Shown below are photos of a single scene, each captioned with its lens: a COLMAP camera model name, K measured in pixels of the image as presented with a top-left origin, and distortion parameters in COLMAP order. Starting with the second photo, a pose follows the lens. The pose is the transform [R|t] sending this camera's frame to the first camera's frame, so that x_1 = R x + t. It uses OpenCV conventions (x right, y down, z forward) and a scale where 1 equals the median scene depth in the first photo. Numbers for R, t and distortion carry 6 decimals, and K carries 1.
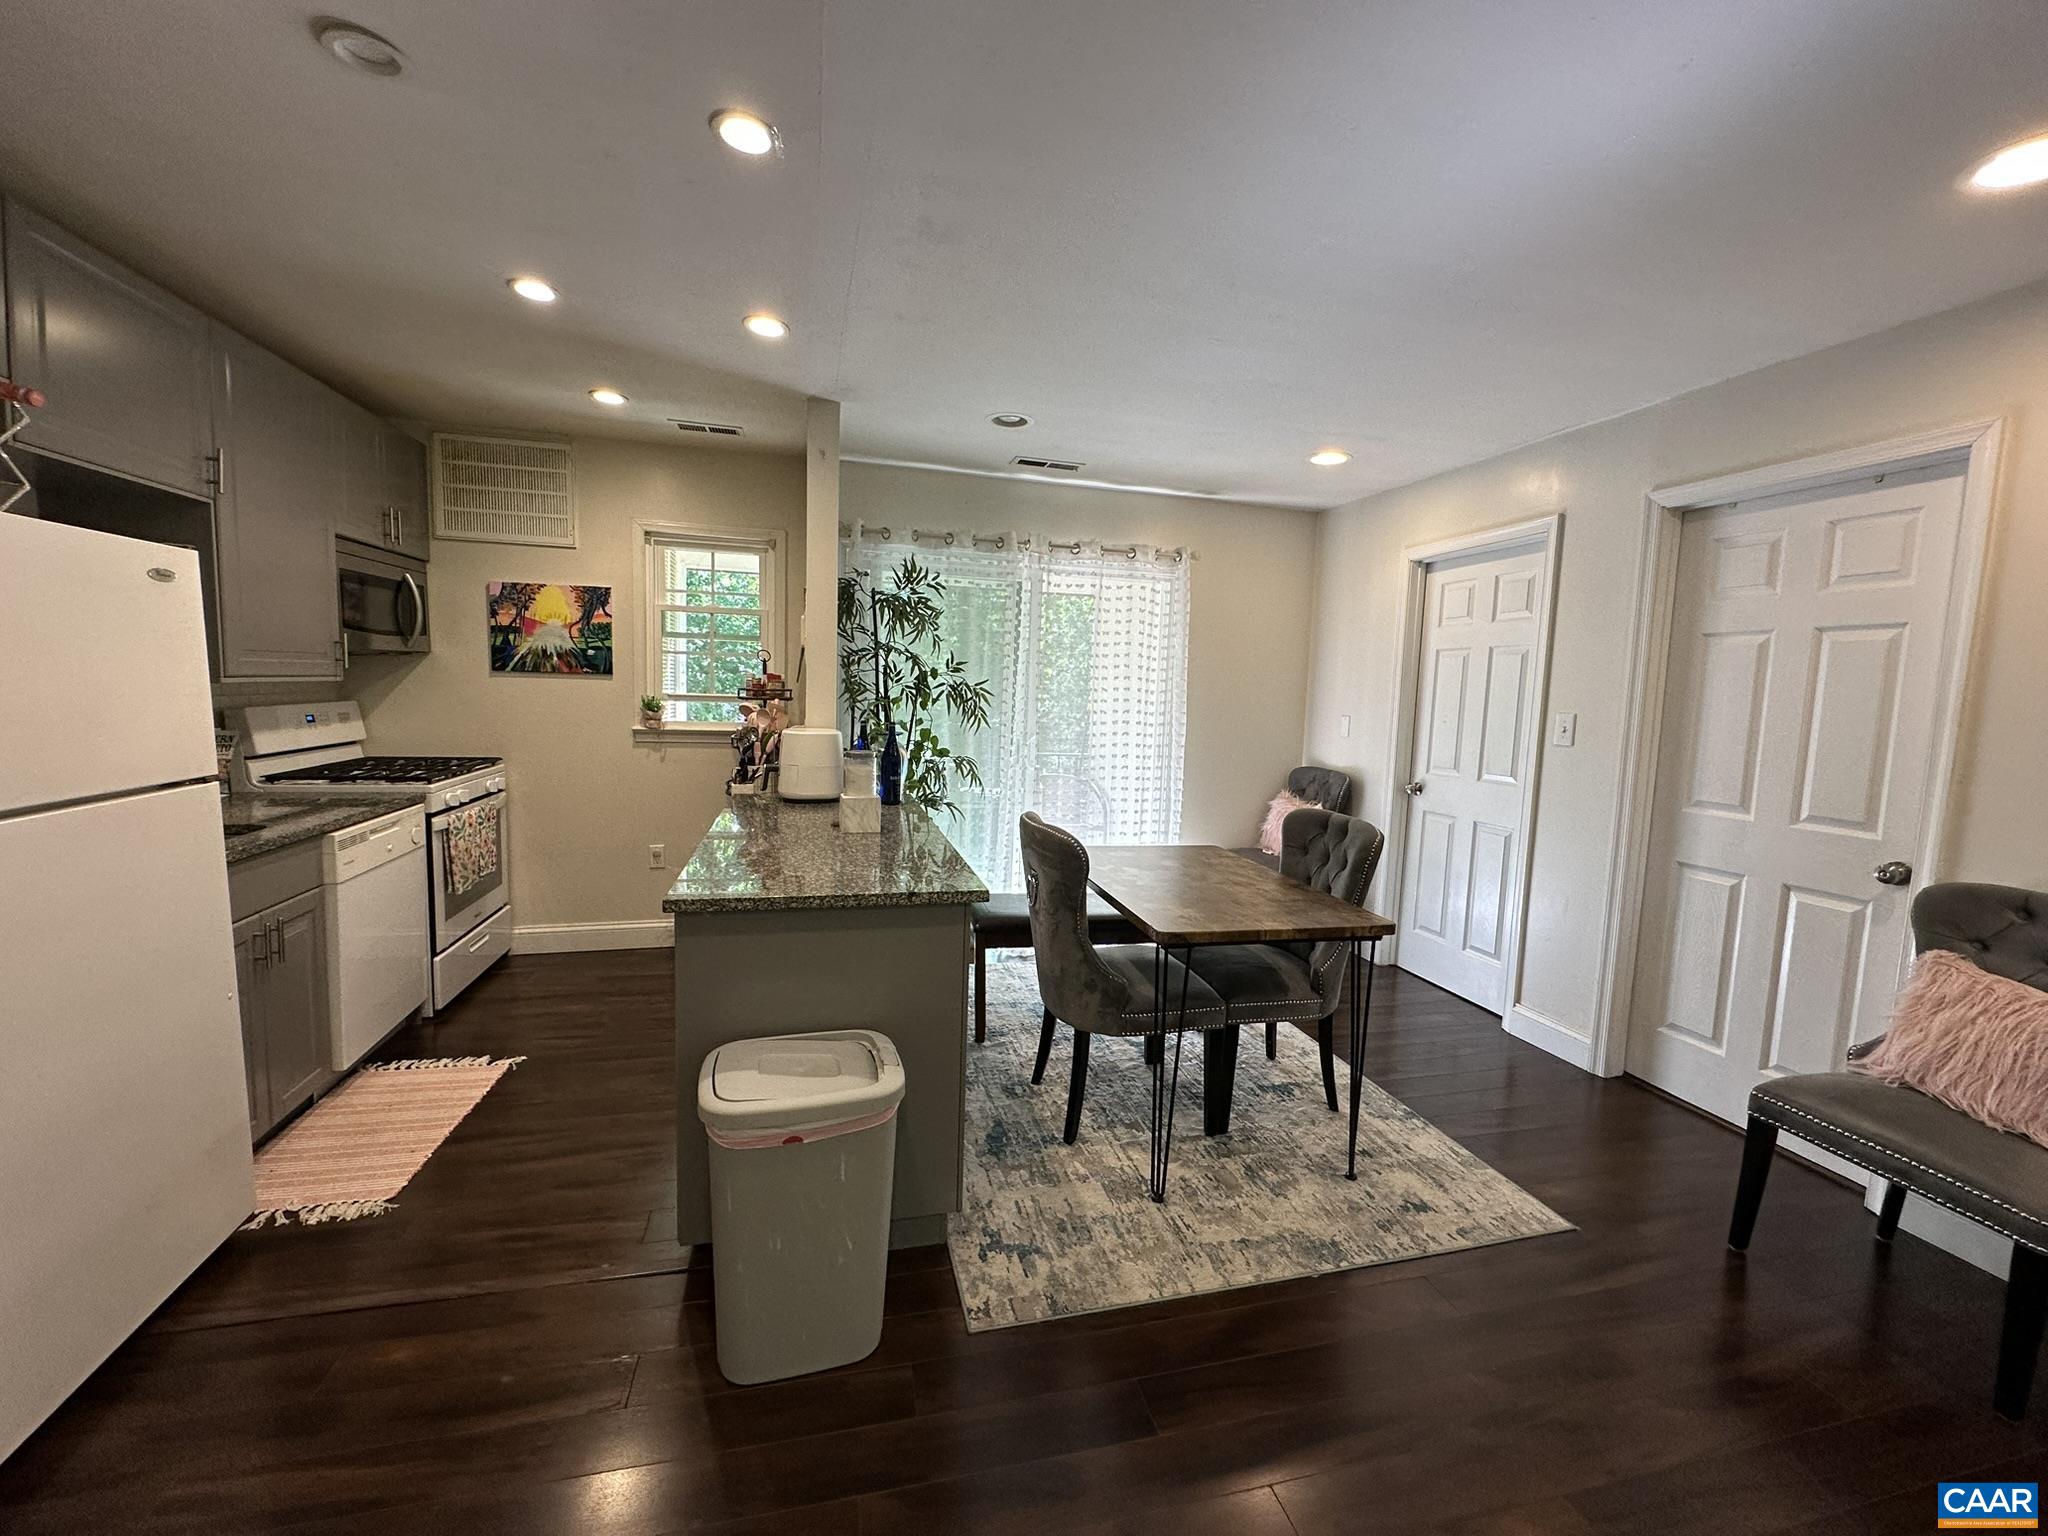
lens RADIAL K [[819.0, 0, 1021.1], [0, 819.0, 766.8], [0, 0, 1]] dist [-0.004512, 0.001076]
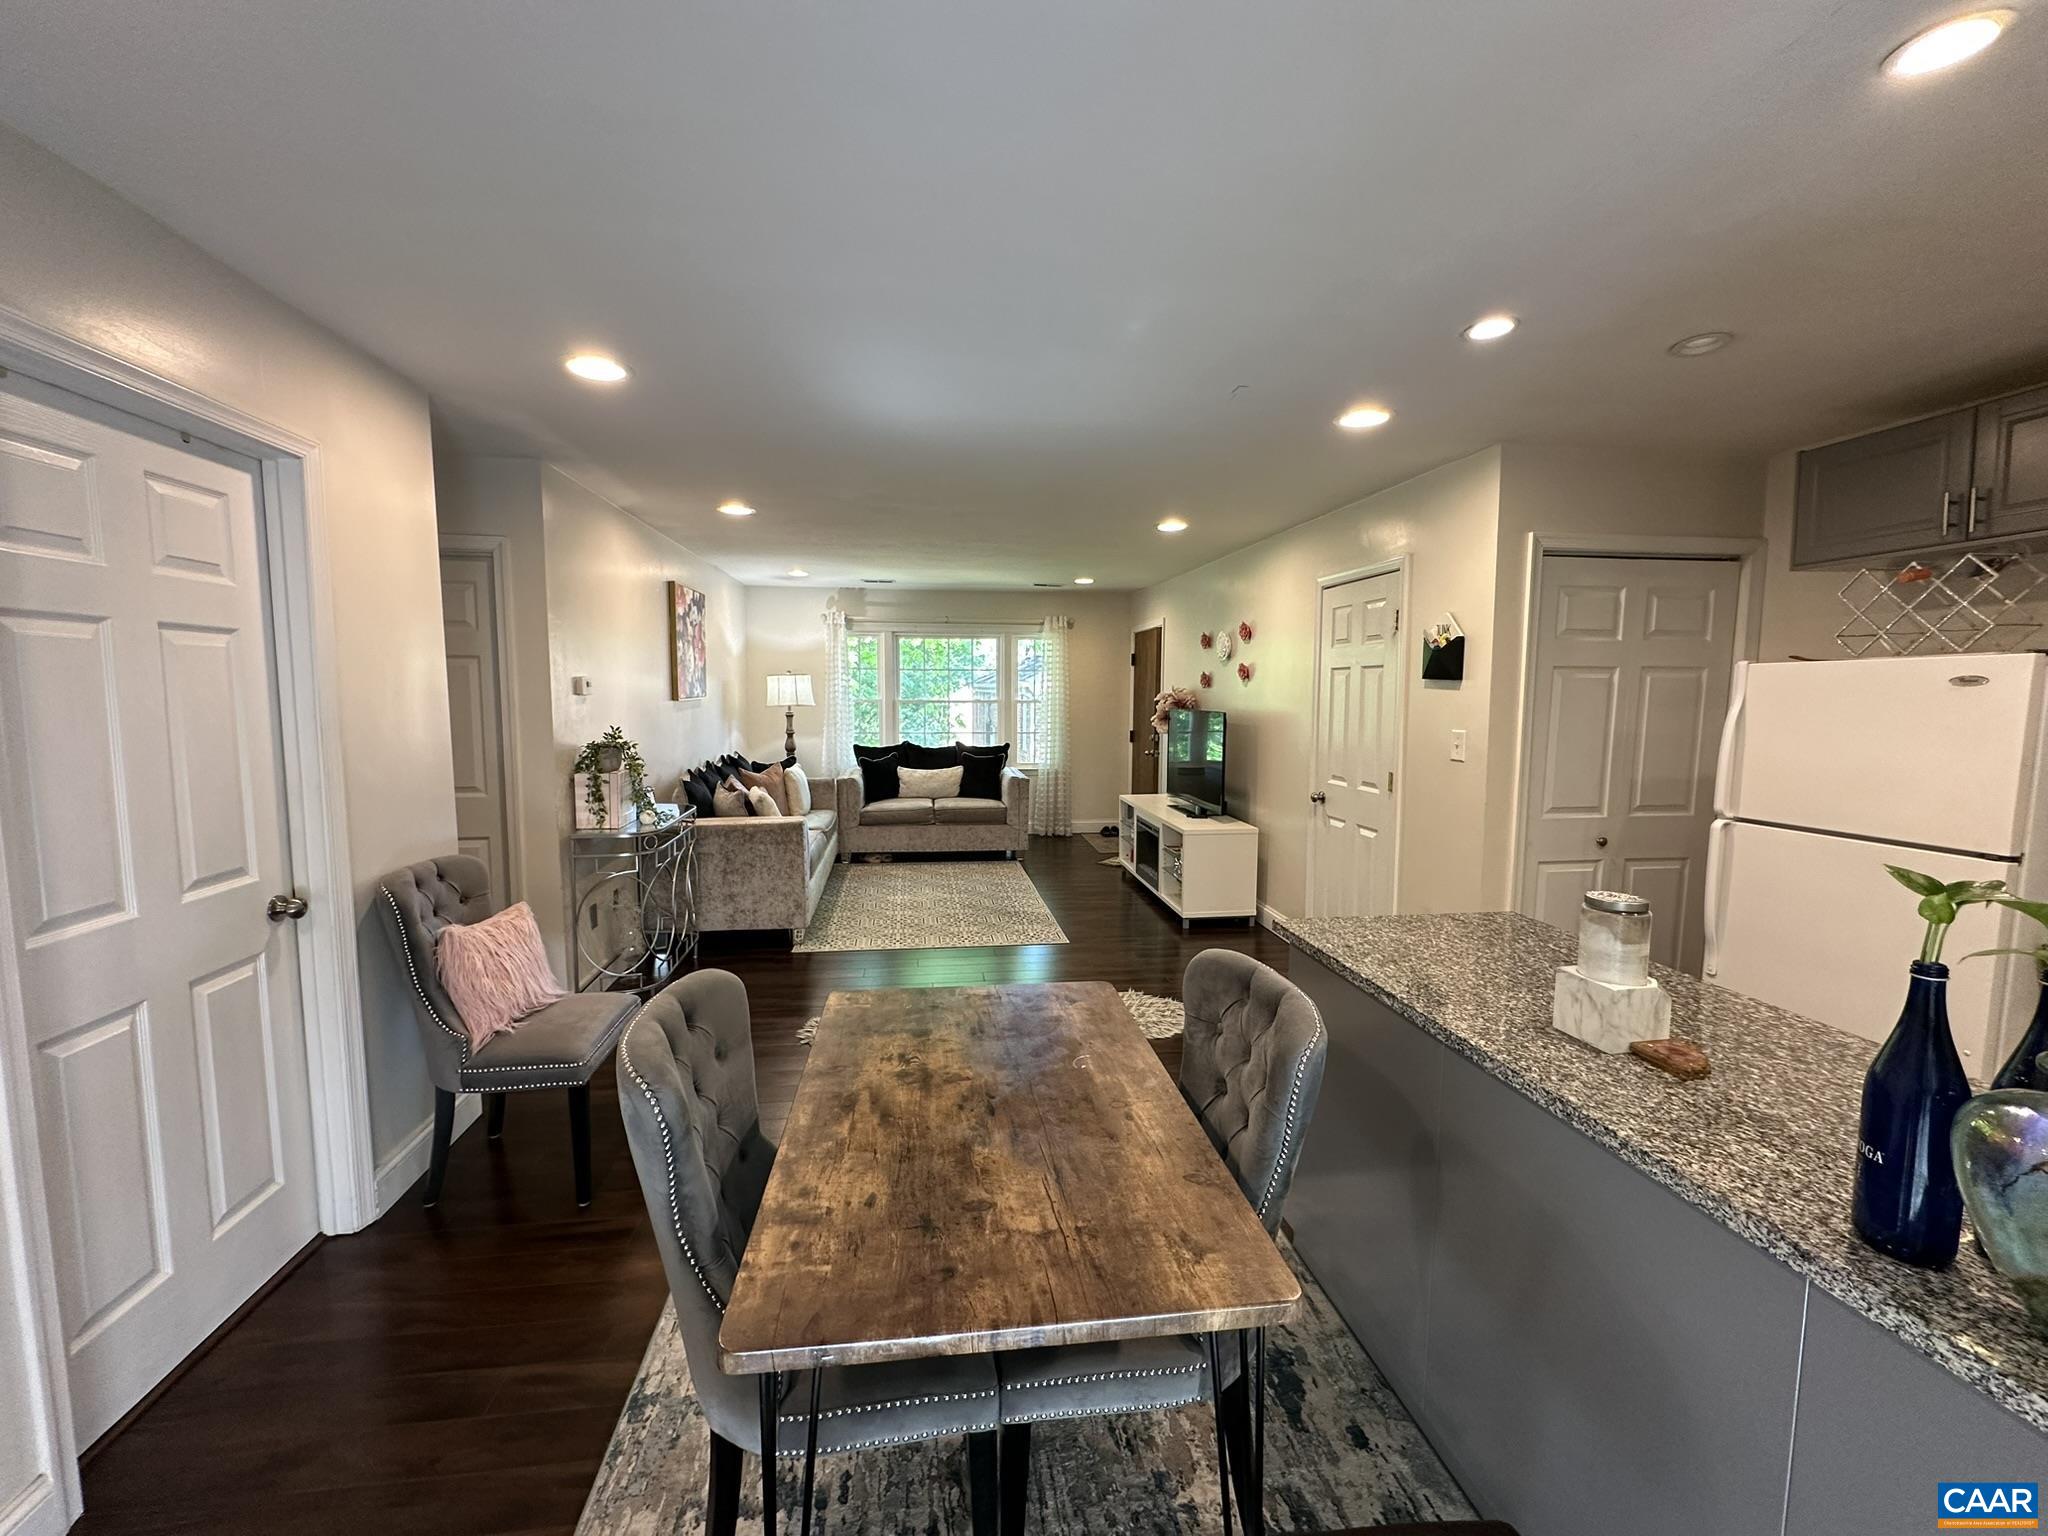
lens RADIAL K [[819.0, 0, 1020.0], [0, 819.0, 763.2], [0, 0, 1]] dist [-0.004512, 0.001076]
pose [[-0.992817, -0.051094, 0.108184, 0.097966], [-0.029882, 0.981464, 0.189305, -0.131605], [-0.115852, 0.184712, -0.975940, 1.033993]]
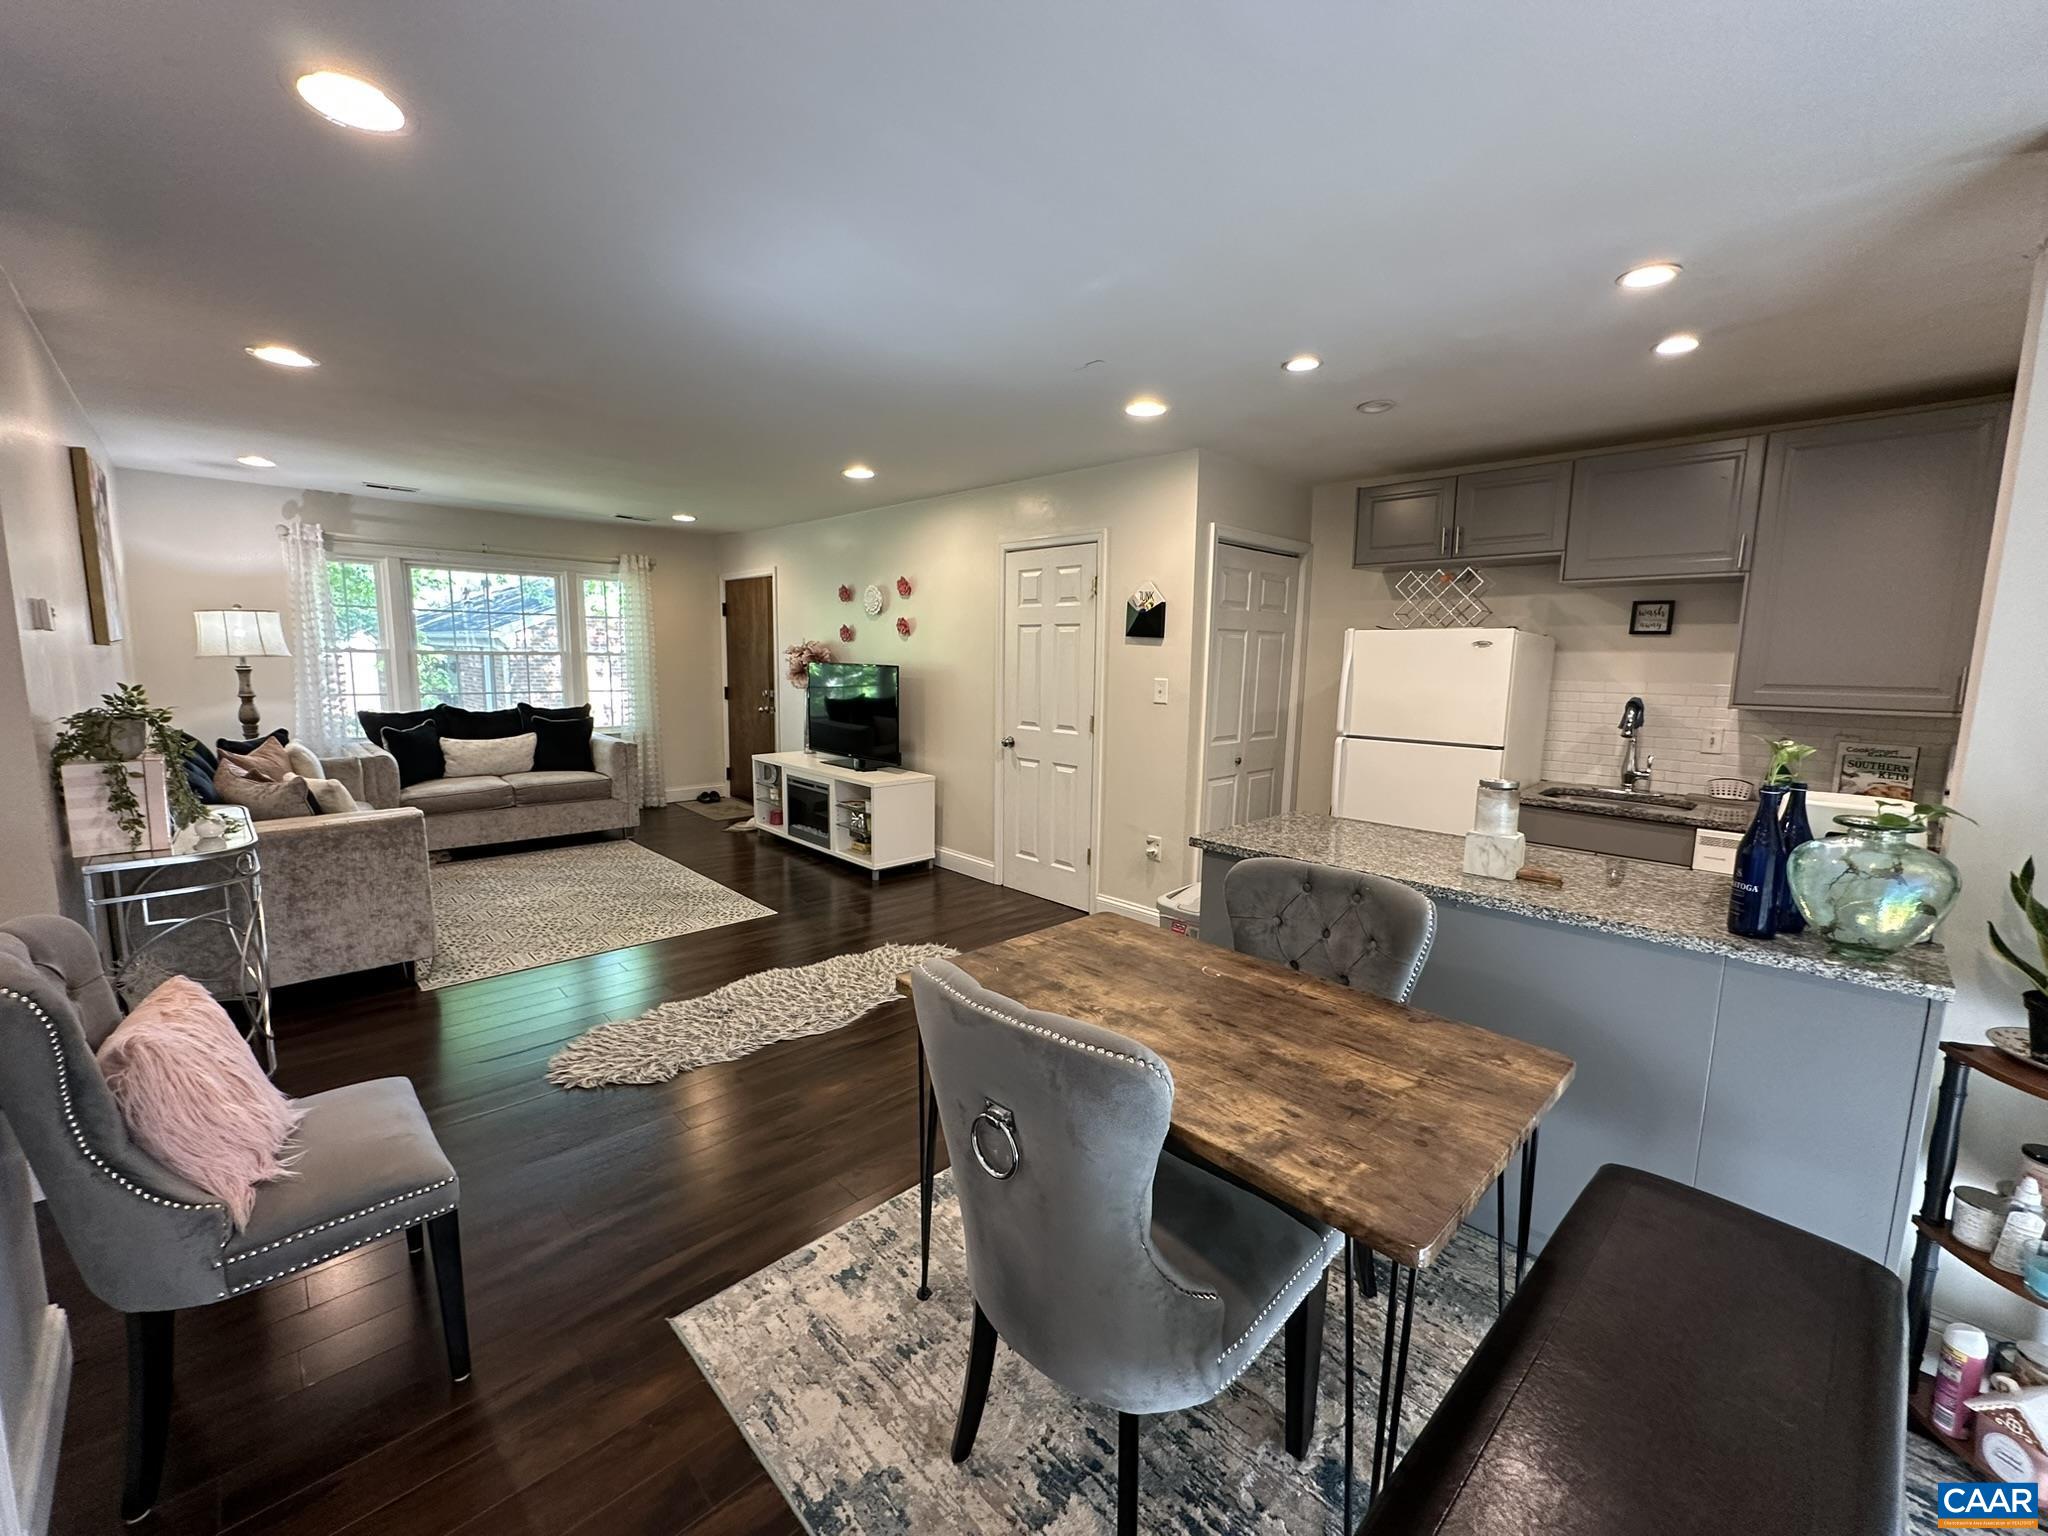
lens RADIAL K [[819.0, 0, 1025.7], [0, 819.0, 764.6], [0, 0, 1]] dist [-0.004512, 0.001076]
pose [[-0.860686, 0.014882, -0.508919, 0.429506], [-0.100031, 0.975147, 0.197689, -0.100179], [0.499213, 0.221056, -0.837807, 0.961657]]
